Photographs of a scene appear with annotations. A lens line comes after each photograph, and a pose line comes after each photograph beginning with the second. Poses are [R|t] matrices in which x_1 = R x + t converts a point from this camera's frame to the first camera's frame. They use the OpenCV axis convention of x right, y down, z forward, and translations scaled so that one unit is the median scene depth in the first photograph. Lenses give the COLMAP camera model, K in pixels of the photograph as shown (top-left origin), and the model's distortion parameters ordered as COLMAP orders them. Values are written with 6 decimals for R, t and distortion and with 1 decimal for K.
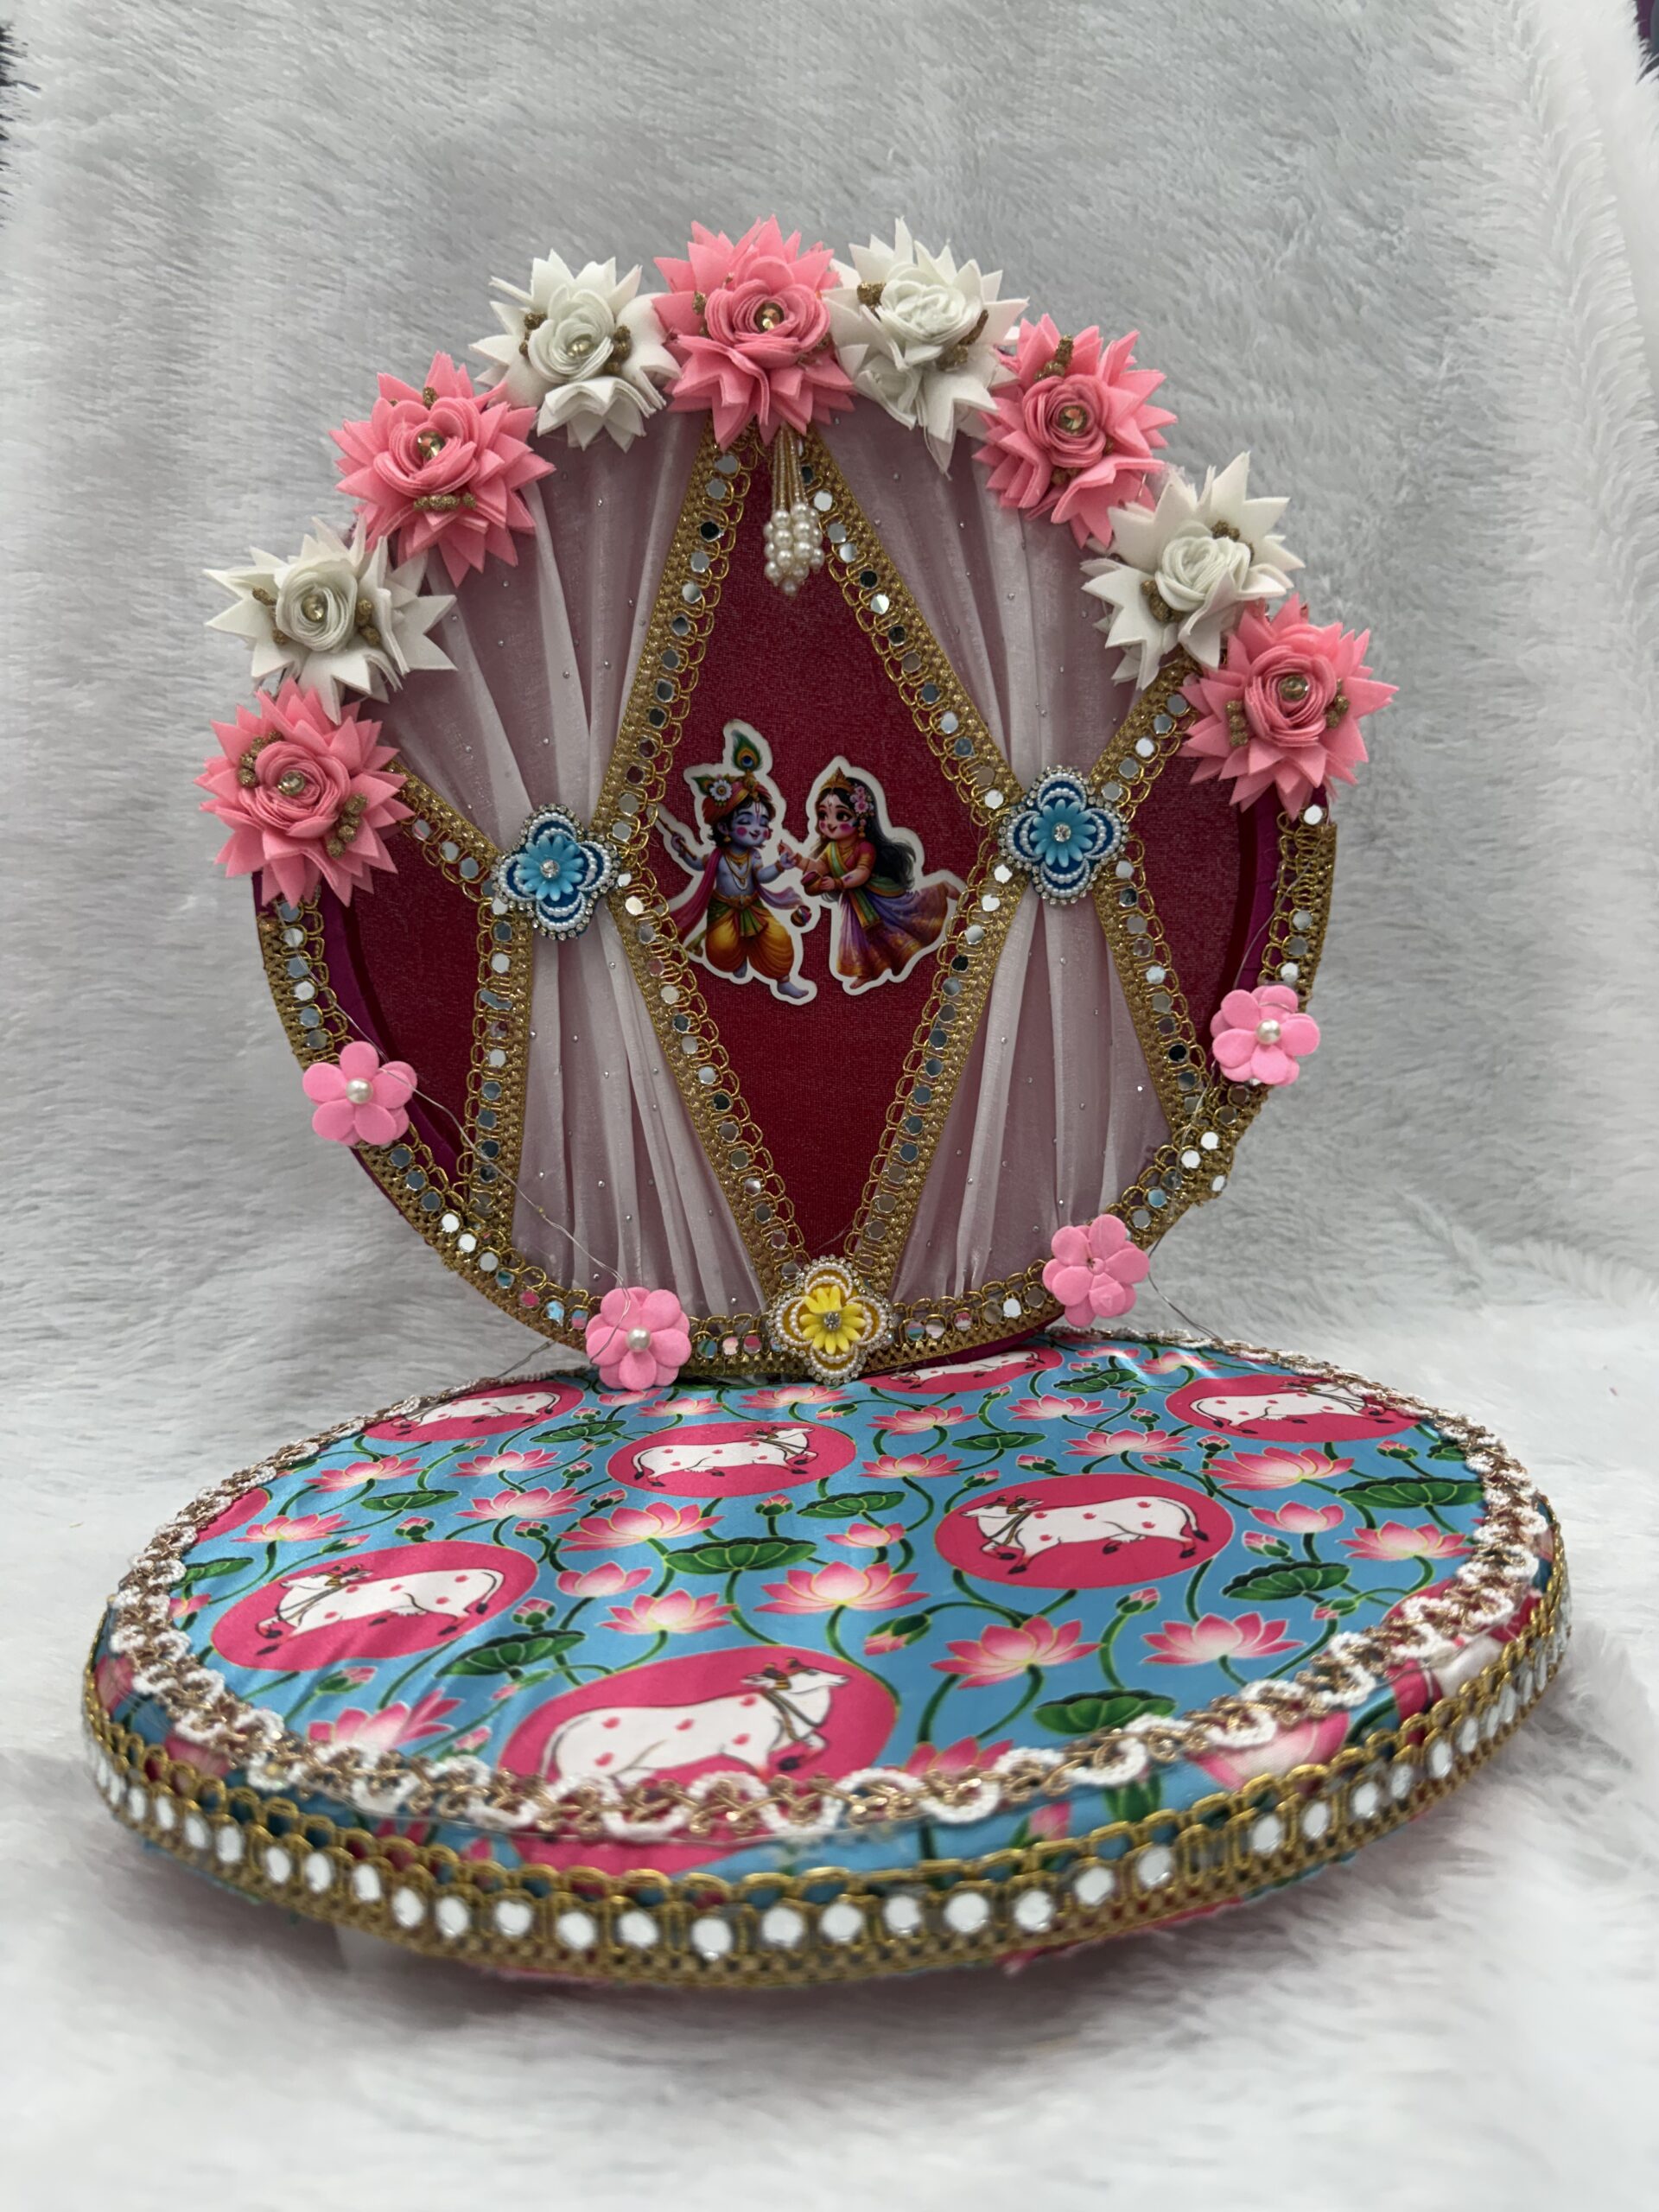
lens RADIAL K [[1681.3, 0, 819.6], [0, 1681.3, 1097.7], [0, 0, 1]] dist [0.050387, -0.095237]
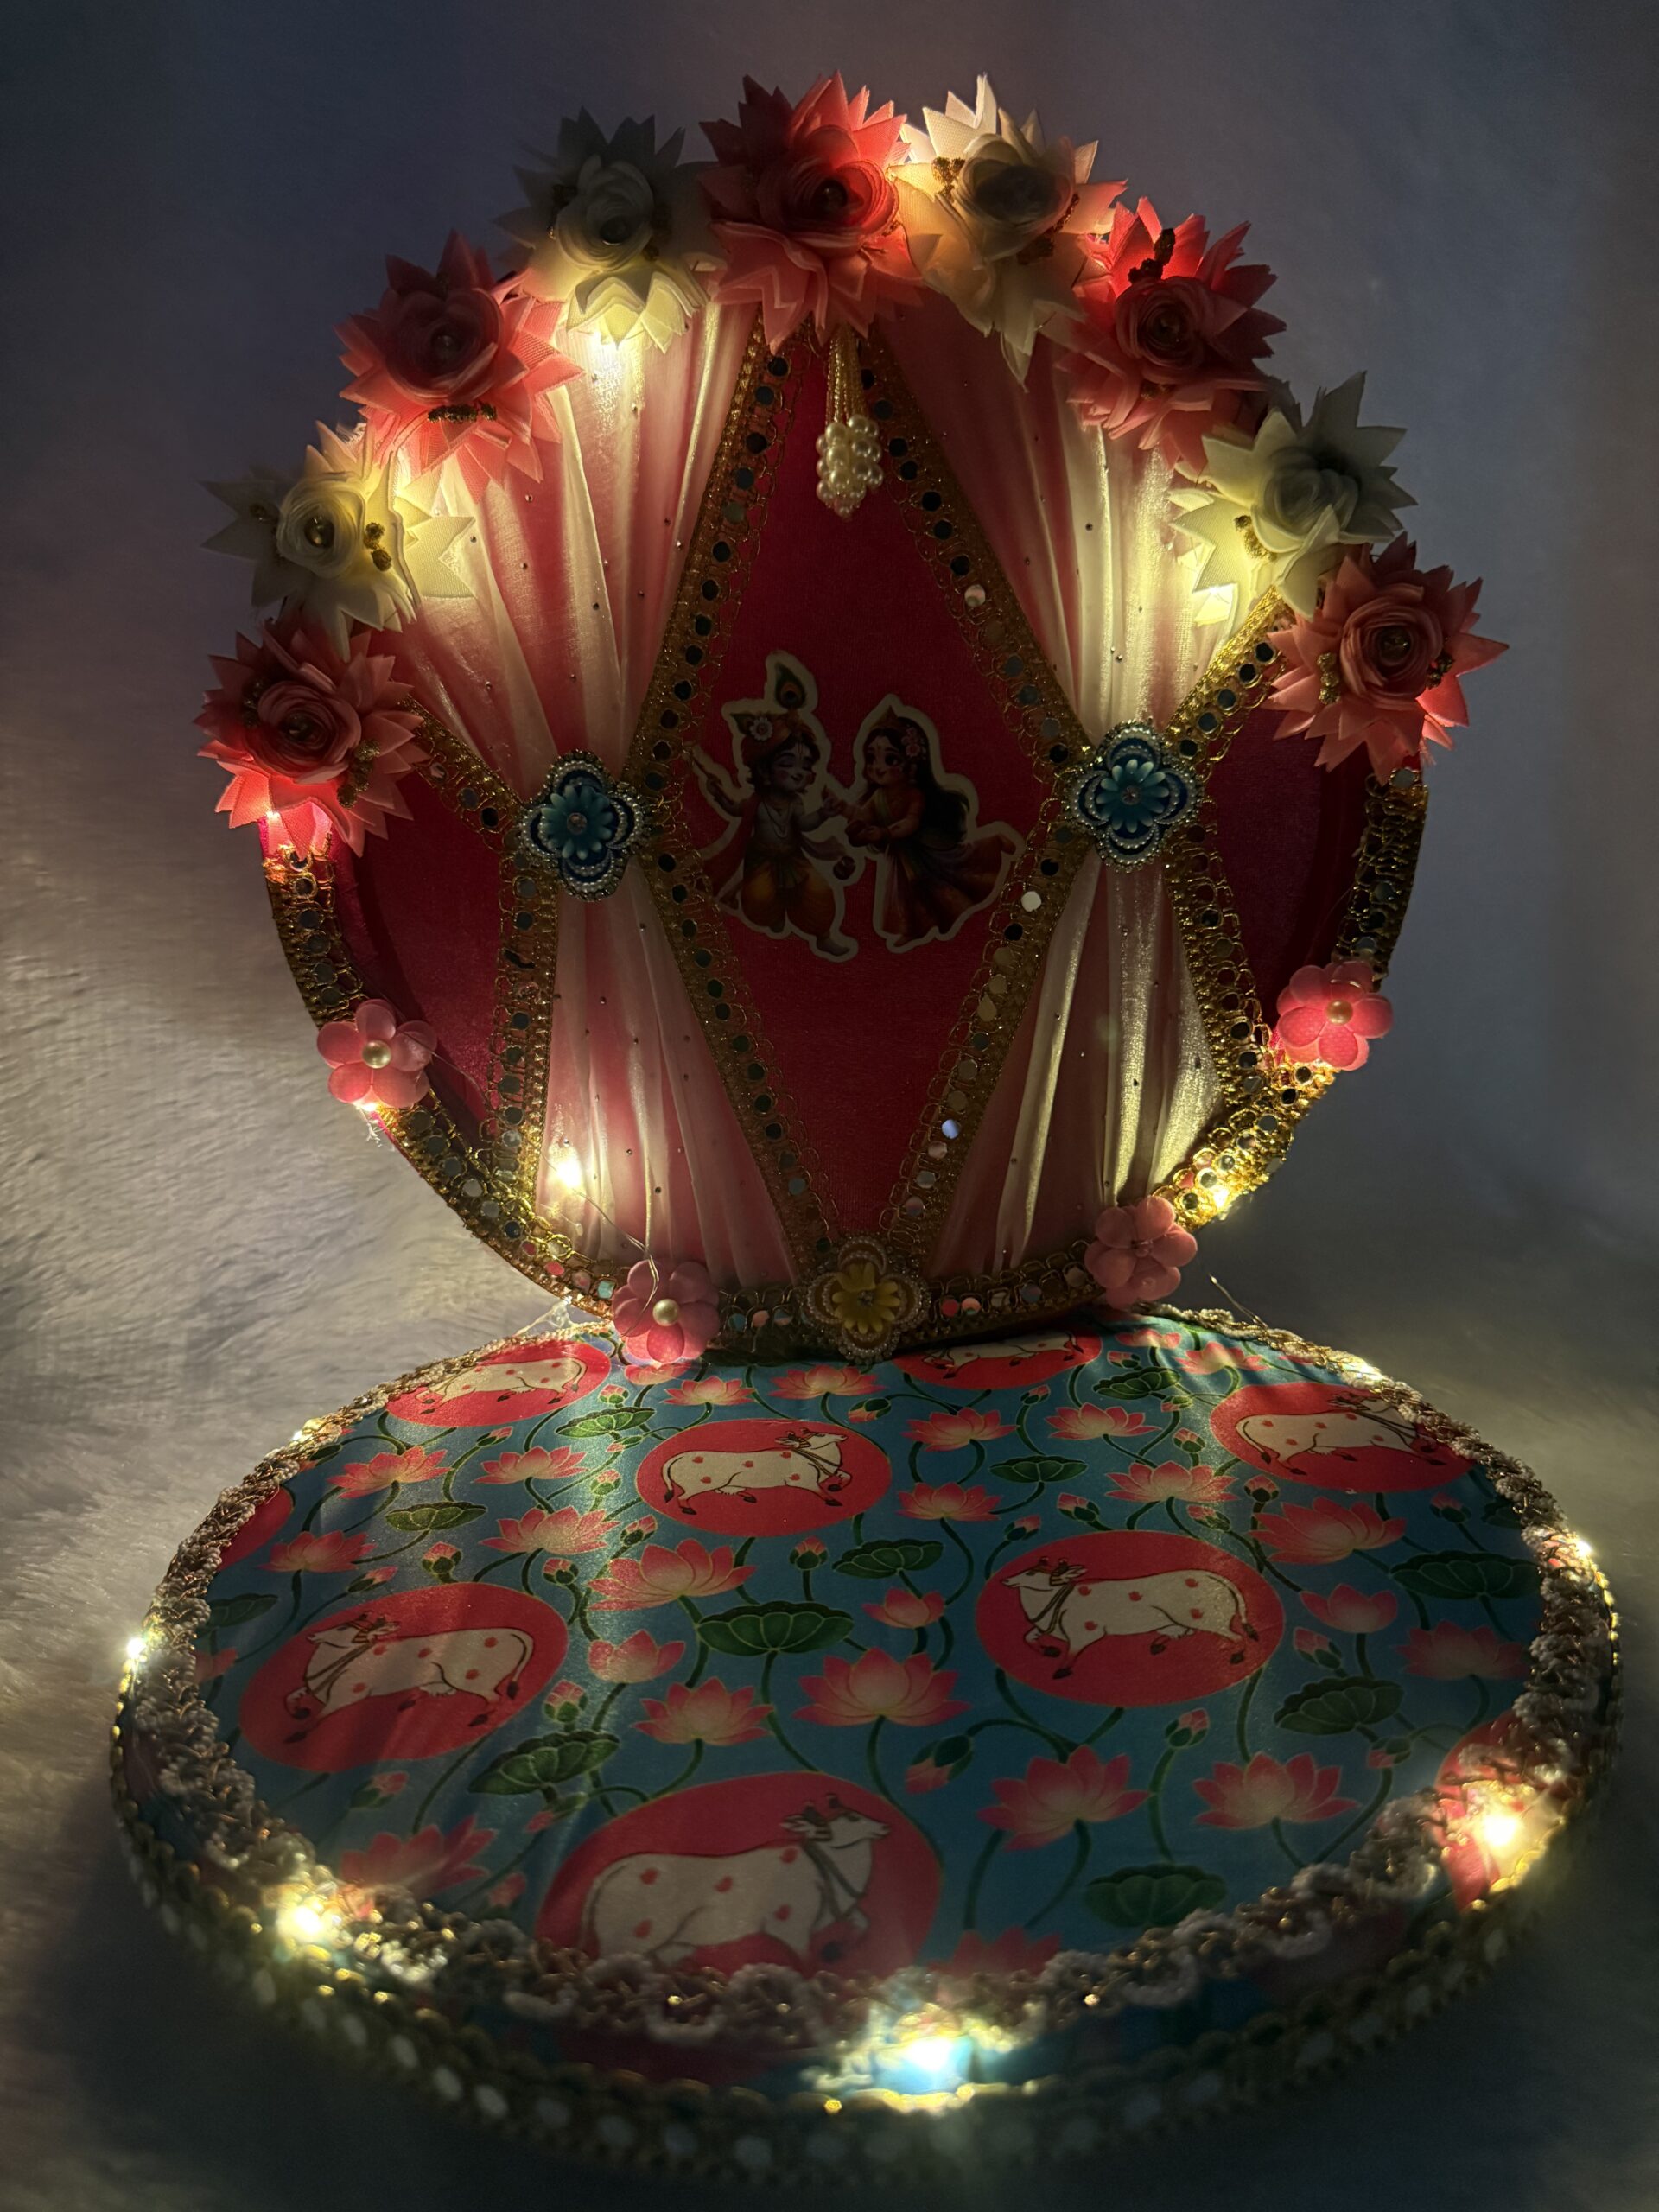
lens RADIAL K [[1681.3, 0, 815.8], [0, 1681.3, 1102.6], [0, 0, 1]] dist [0.050387, -0.095237]
pose [[0.999626, 0.026552, -0.006538, -0.018358], [-0.025210, 0.987463, 0.155826, -0.132567], [0.010593, -0.155603, 0.987763, 0.058914]]
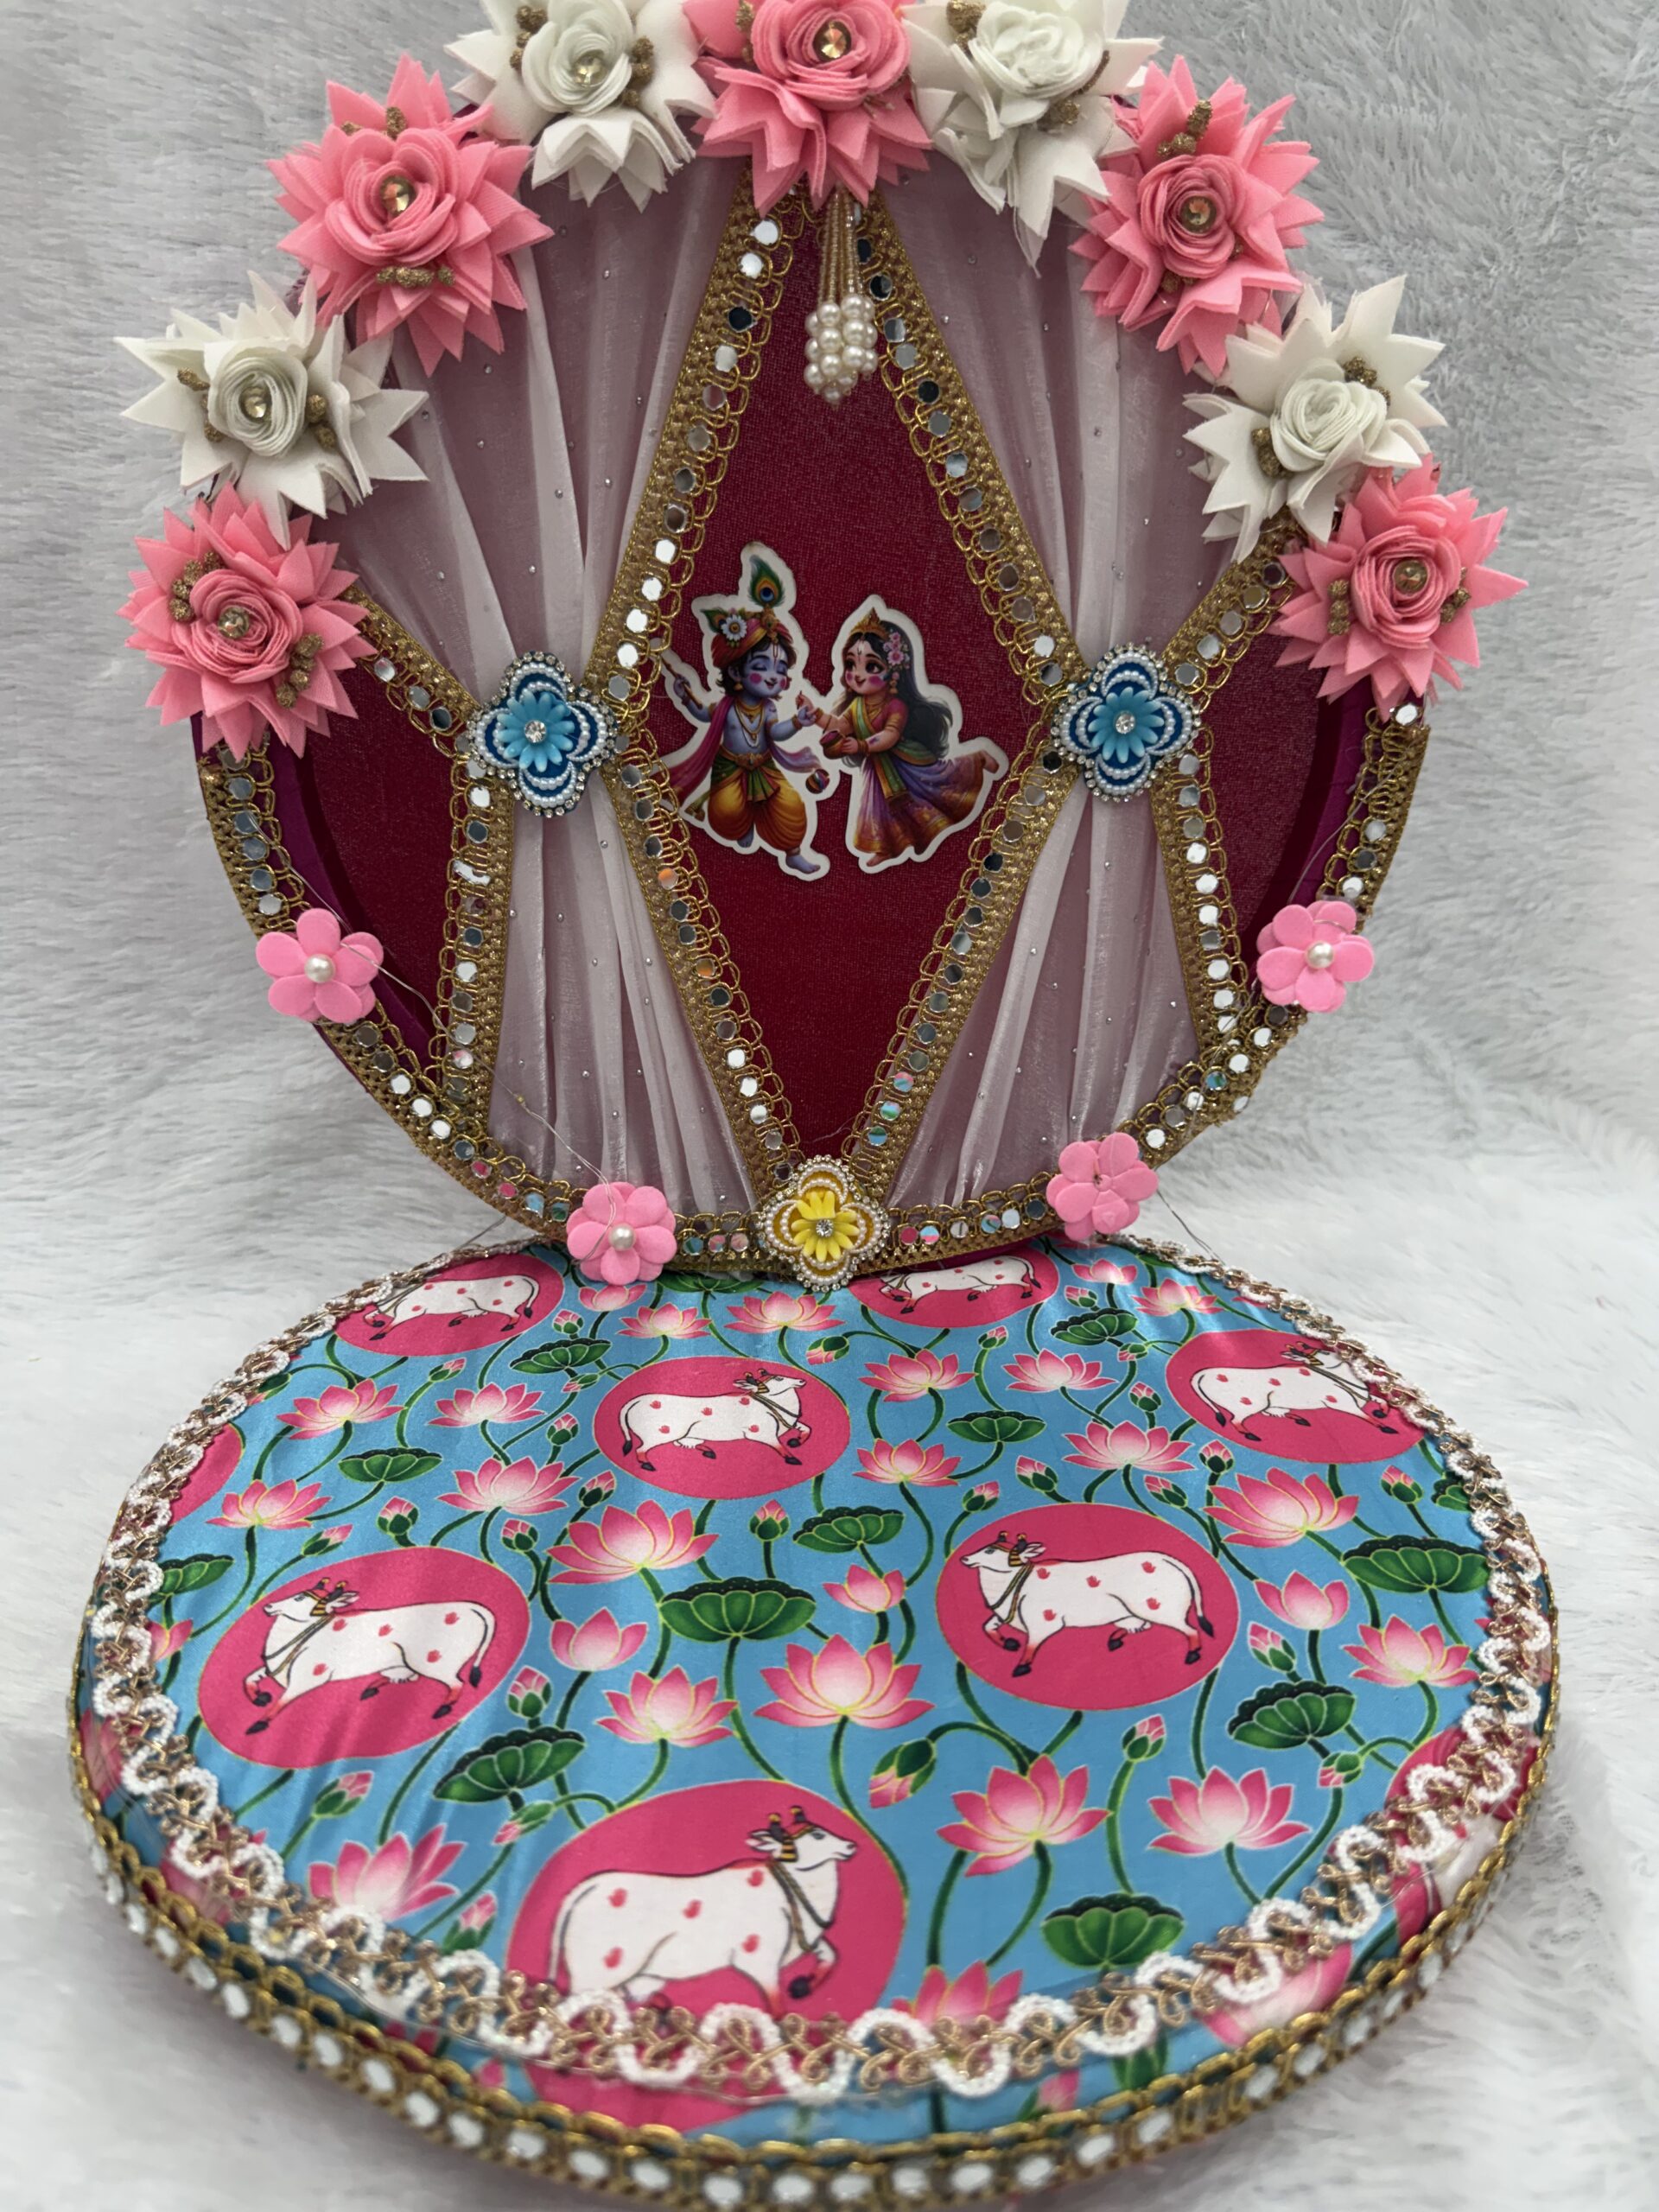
lens RADIAL K [[1681.3, 0, 818.7], [0, 1681.3, 1114.3], [0, 0, 1]] dist [0.050387, -0.095237]
pose [[0.997475, 0.054677, 0.045330, -0.043682], [-0.065643, 0.953410, 0.294450, -0.214860], [-0.027118, -0.296682, 0.954591, 0.106273]]
